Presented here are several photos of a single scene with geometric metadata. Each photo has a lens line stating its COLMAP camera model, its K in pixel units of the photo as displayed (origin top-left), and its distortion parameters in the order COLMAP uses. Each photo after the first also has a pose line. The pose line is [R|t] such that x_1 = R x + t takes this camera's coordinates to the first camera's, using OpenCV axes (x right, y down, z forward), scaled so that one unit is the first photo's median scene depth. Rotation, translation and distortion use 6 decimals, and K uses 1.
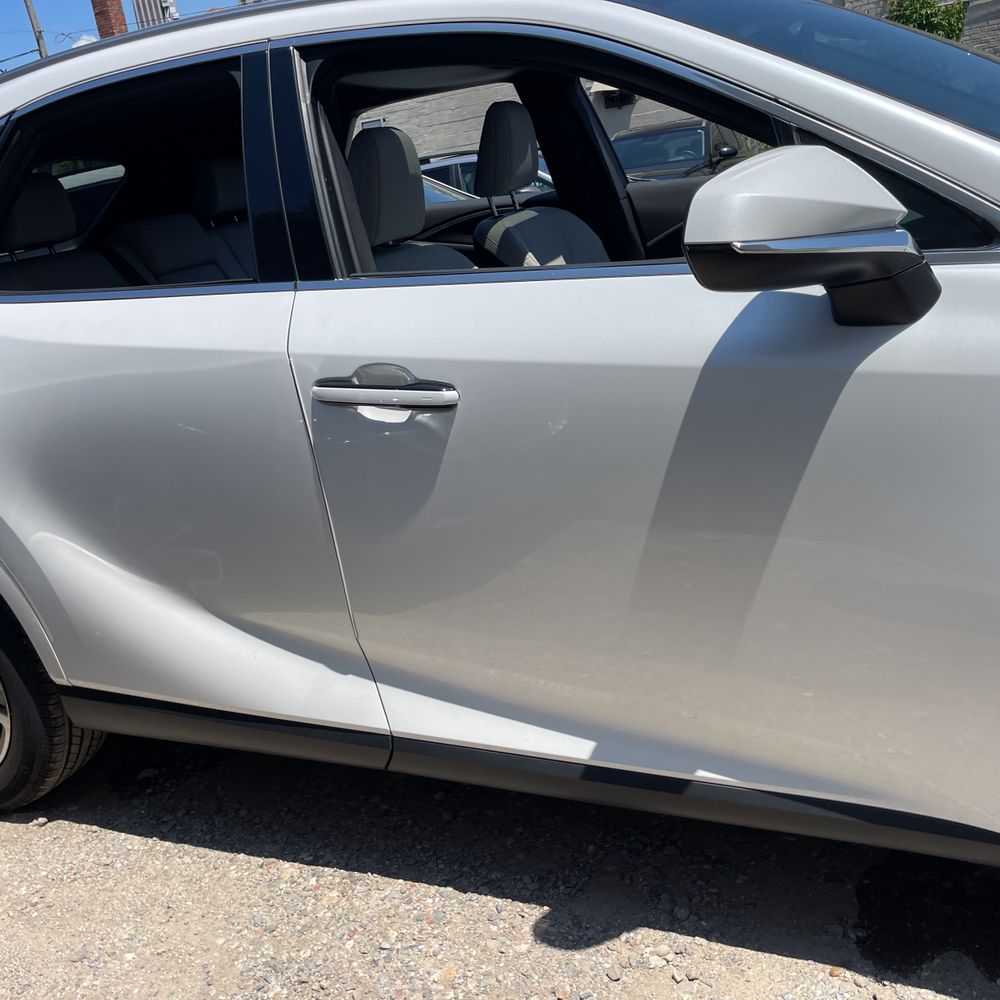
lens RADIAL K [[1003.4, 0, 500.0], [0, 1003.4, 500.0], [0, 0, 1]] dist [0.086953, -0.123866]
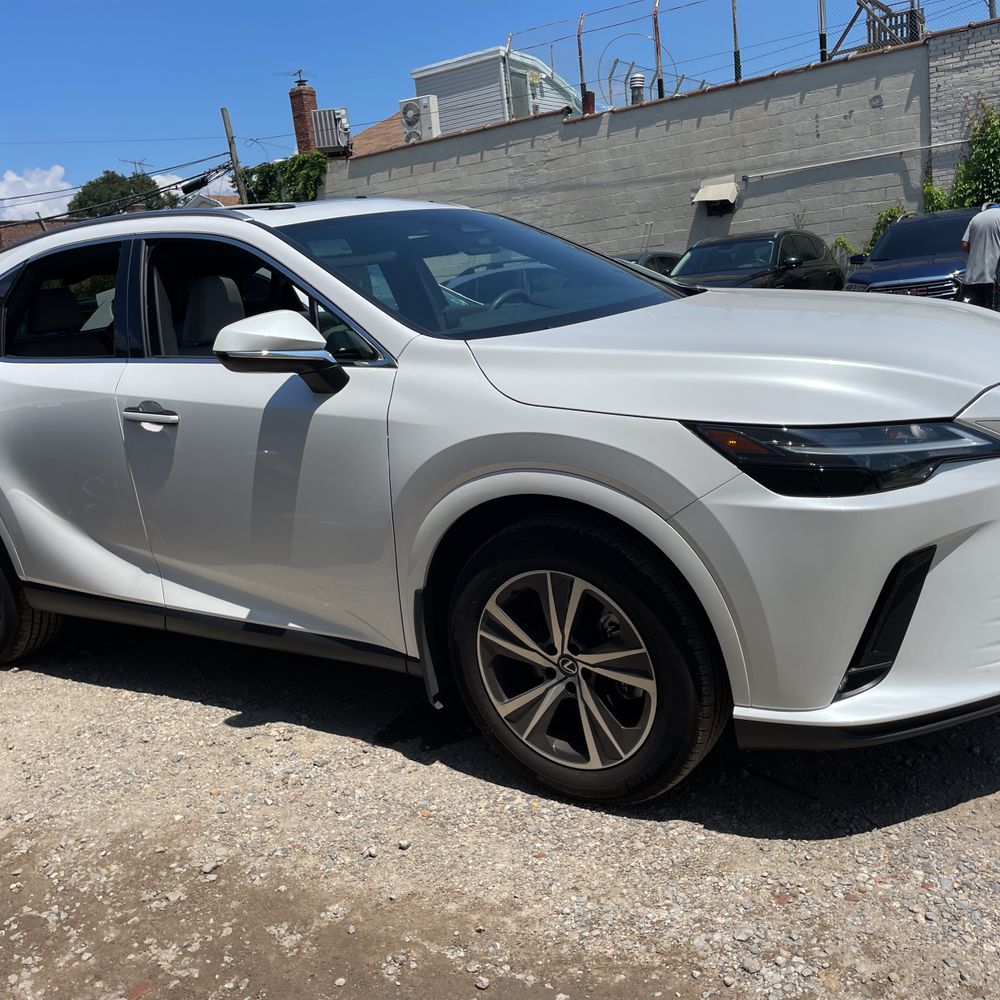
lens RADIAL K [[1007.3, 0, 519.1], [0, 1007.3, 505.5], [0, 0, 1]] dist [0.092412, -0.133169]
pose [[0.986160, 0.069861, -0.150361, 0.695534], [-0.080815, 0.994406, -0.068007, 0.110984], [0.144769, 0.079217, 0.986289, -0.646001]]
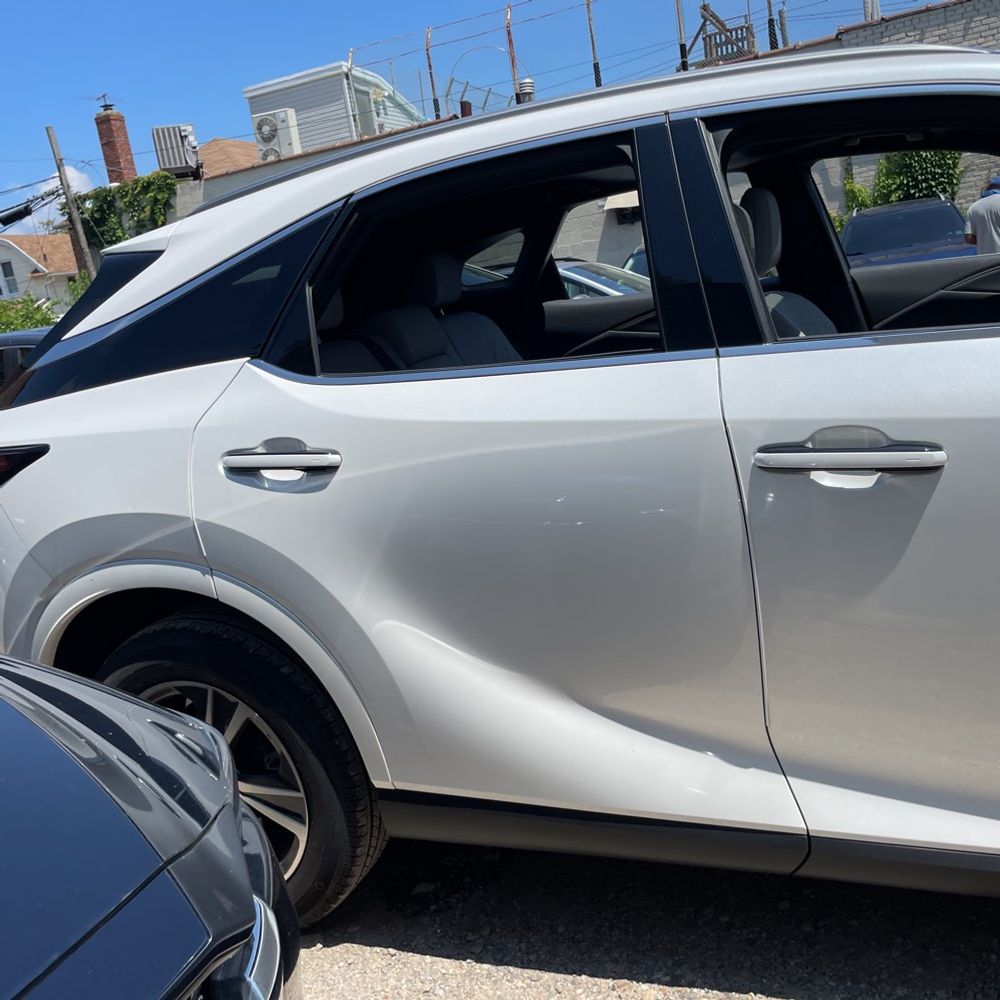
lens RADIAL K [[1003.4, 0, 500.0], [0, 1003.4, 500.0], [0, 0, 1]] dist [0.086953, -0.123866]
pose [[0.999538, -0.018221, 0.024328, -0.358510], [0.020752, 0.993913, -0.108191, 0.023096], [-0.022209, 0.108646, 0.993832, 0.051595]]
